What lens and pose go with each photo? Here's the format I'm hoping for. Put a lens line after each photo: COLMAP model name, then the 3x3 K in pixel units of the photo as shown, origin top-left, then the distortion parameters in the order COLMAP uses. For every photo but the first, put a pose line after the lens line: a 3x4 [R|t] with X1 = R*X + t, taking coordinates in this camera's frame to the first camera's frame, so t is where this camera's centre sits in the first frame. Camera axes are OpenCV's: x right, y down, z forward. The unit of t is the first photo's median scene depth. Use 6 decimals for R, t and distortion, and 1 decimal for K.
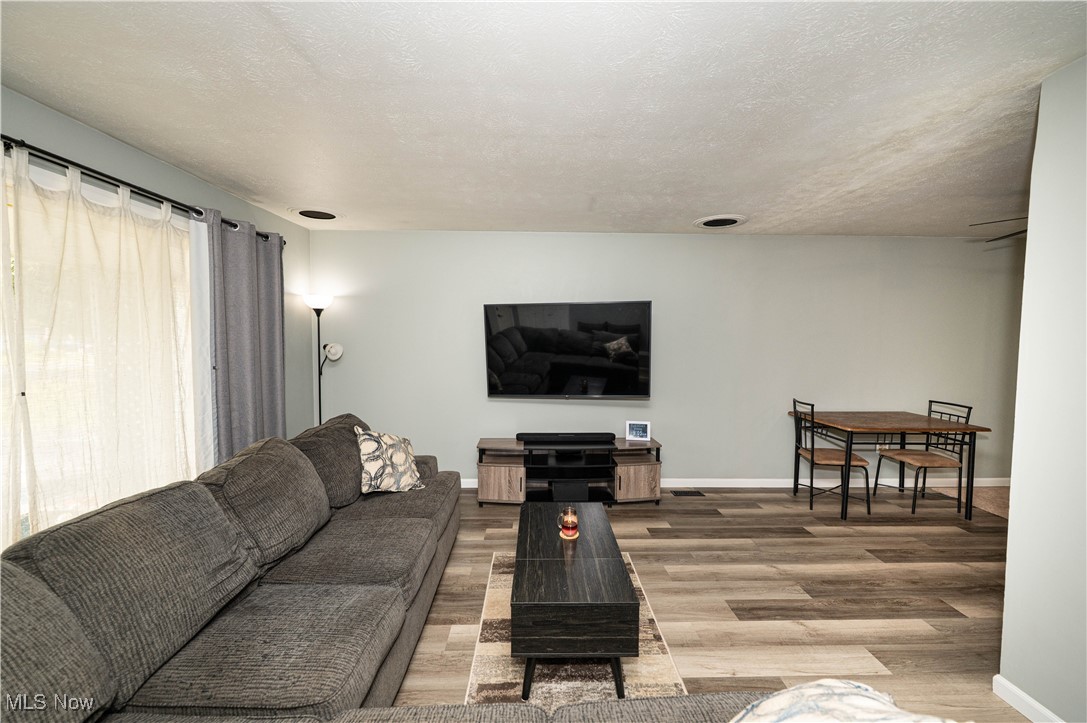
lens RADIAL K [[428.4, 0, 540.8], [0, 428.4, 363.0], [0, 0, 1]] dist [-0.000751, 0.000123]
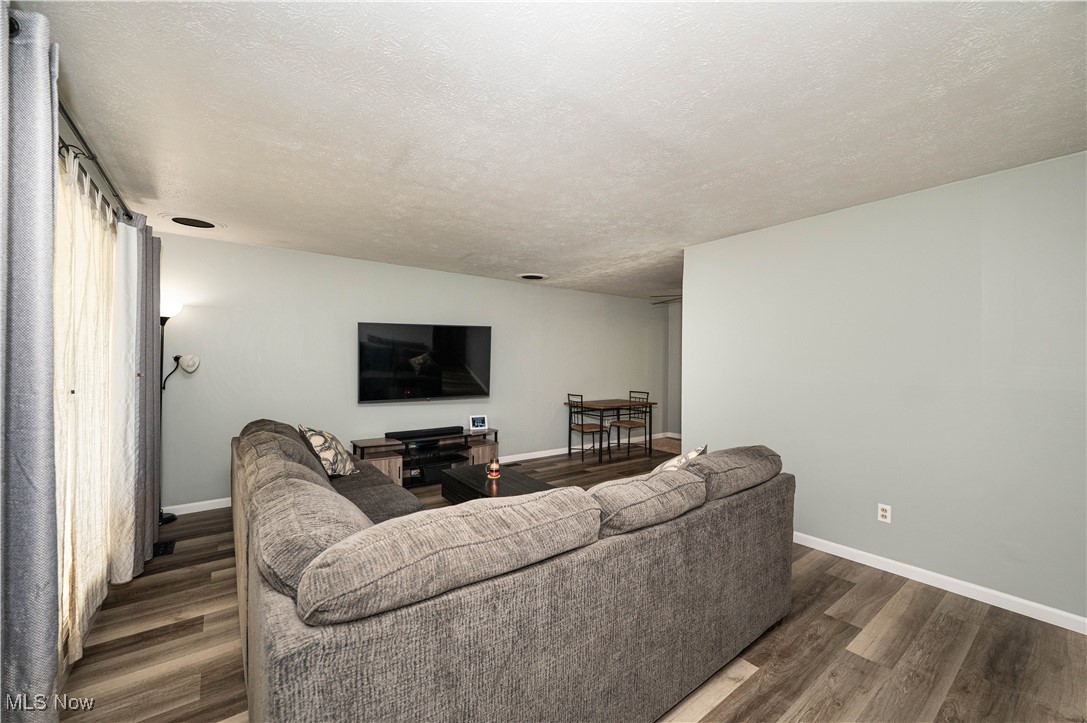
lens RADIAL K [[431.8, 0, 540.8], [0, 431.8, 366.6], [0, 0, 1]] dist [0.000868, 0.000189]
pose [[0.814453, -0.005735, 0.580201, -0.435253], [0.031289, 0.998930, -0.034047, 0.039858], [-0.579385, 0.045884, 0.813762, -0.239057]]
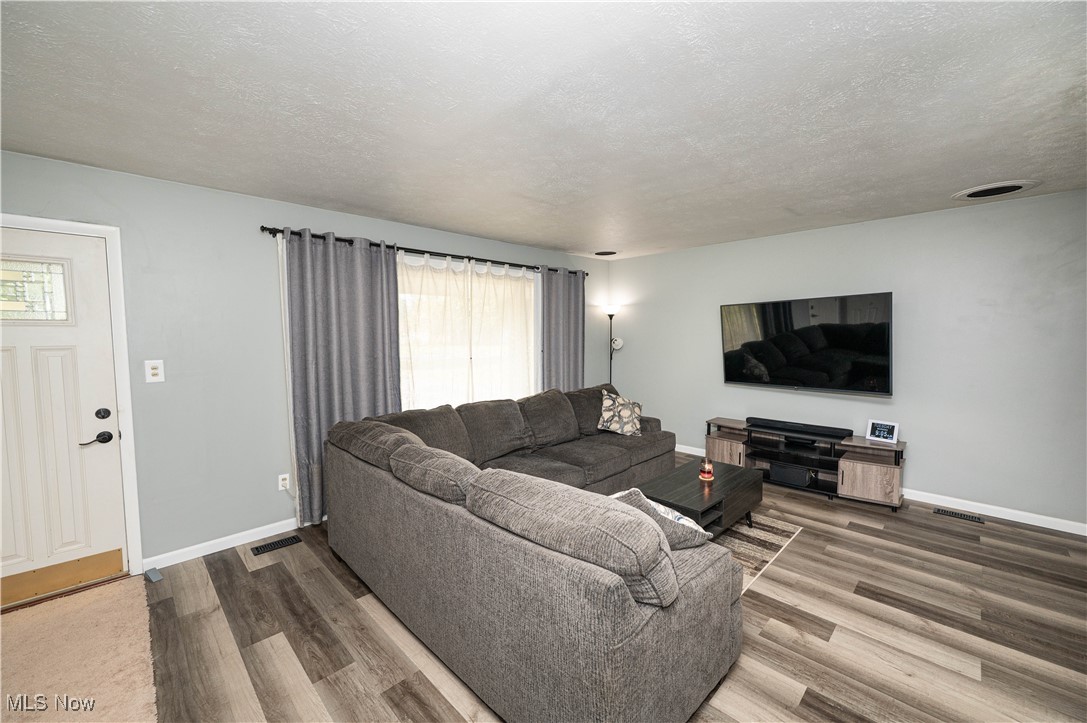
lens RADIAL K [[428.4, 0, 540.8], [0, 428.4, 363.0], [0, 0, 1]] dist [-0.000751, 0.000123]
pose [[0.686581, 0.041716, -0.725856, 0.424637], [-0.033213, 0.999110, 0.026005, 0.011138], [0.726295, 0.006253, 0.687355, -0.200787]]
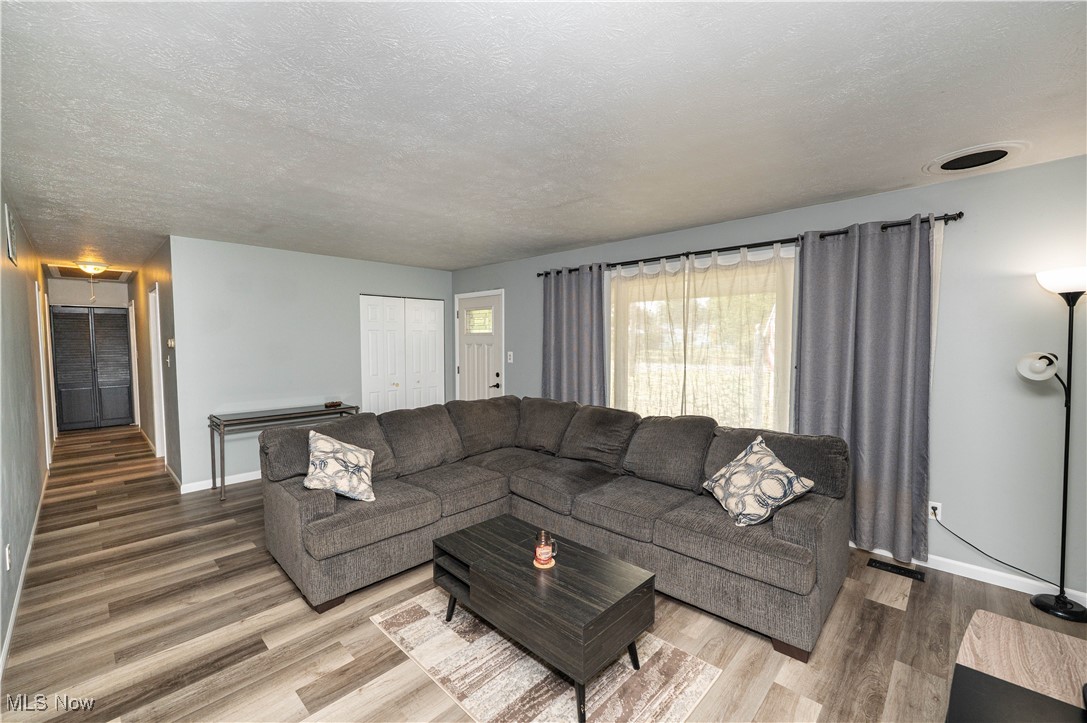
lens RADIAL K [[441.9, 0, 543.5], [0, 441.9, 361.5], [0, 0, 1]] dist [0.000210, 0.000043]
pose [[-0.700449, 0.030958, -0.713031, 0.443312], [-0.044977, 0.995158, 0.087391, -0.059284], [0.712284, 0.093283, -0.695665, 1.000271]]
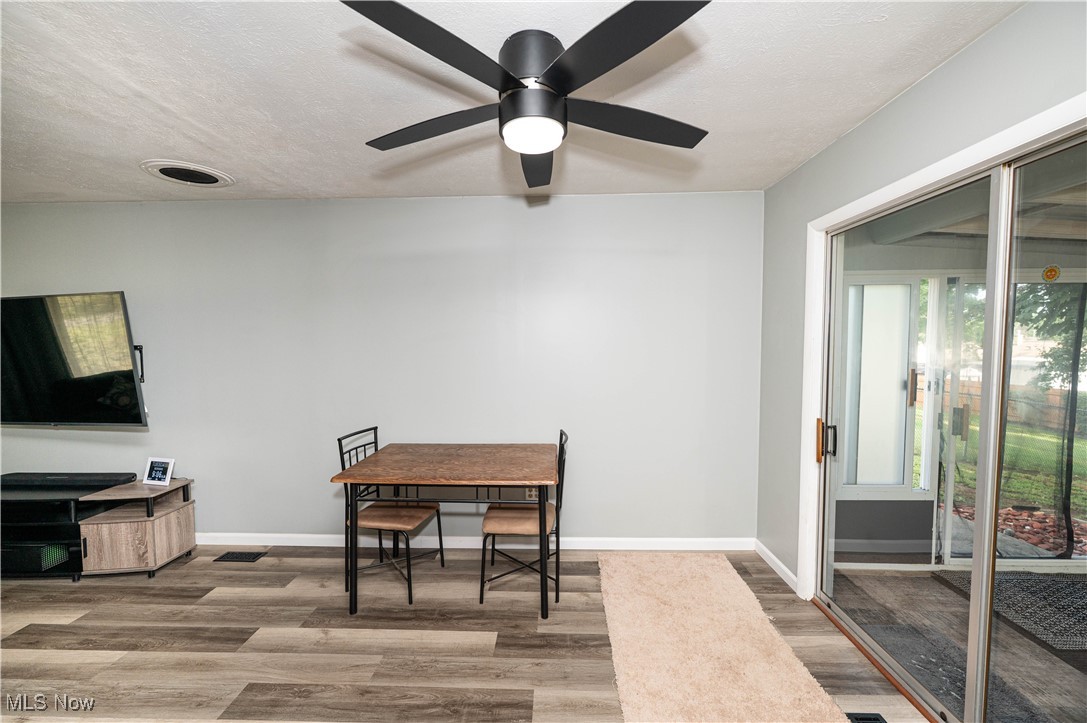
lens RADIAL K [[431.8, 0, 540.8], [0, 431.8, 366.6], [0, 0, 1]] dist [0.000868, 0.000189]
pose [[0.998282, -0.009260, -0.057864, 1.008086], [0.008776, 0.999925, -0.008600, -0.008094], [0.057939, 0.008077, 0.998287, 0.333604]]
